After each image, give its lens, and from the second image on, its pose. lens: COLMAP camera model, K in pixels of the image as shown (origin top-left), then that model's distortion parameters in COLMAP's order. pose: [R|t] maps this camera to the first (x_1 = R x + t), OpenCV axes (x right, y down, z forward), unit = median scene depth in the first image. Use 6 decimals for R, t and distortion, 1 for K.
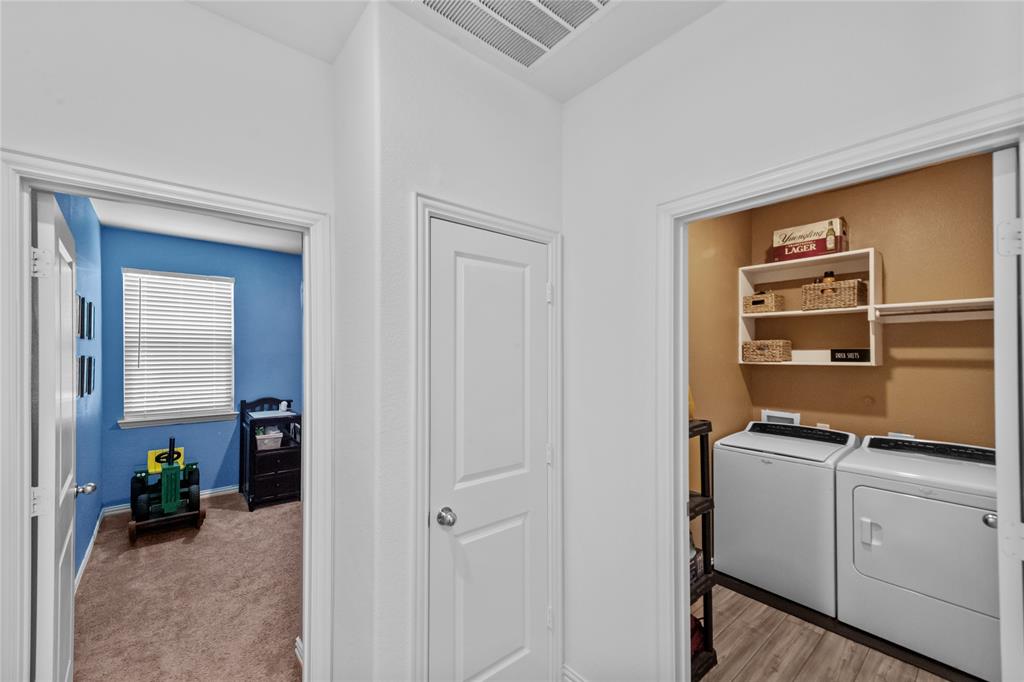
lens RADIAL K [[409.7, 0, 506.6], [0, 409.7, 347.6], [0, 0, 1]] dist [0.016687, -0.002477]
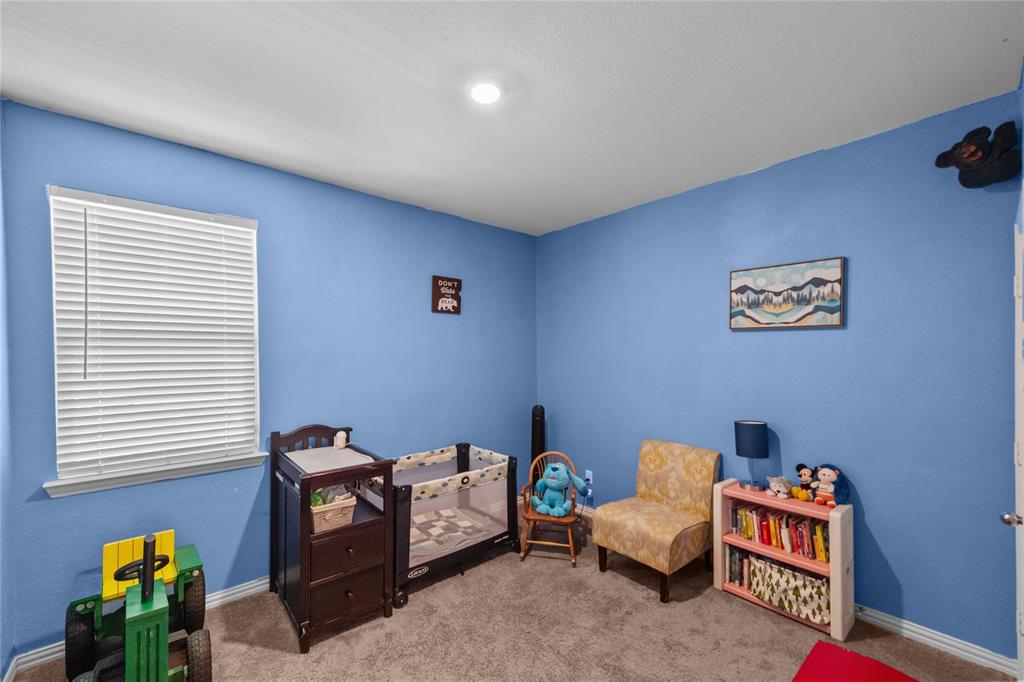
lens RADIAL K [[409.7, 0, 498.3], [0, 409.7, 351.7], [0, 0, 1]] dist [0.016687, -0.002477]
pose [[0.999943, -0.002084, 0.010461, -0.357842], [0.001930, 0.999889, 0.014765, 0.006857], [-0.010491, -0.014744, 0.999836, 0.452964]]
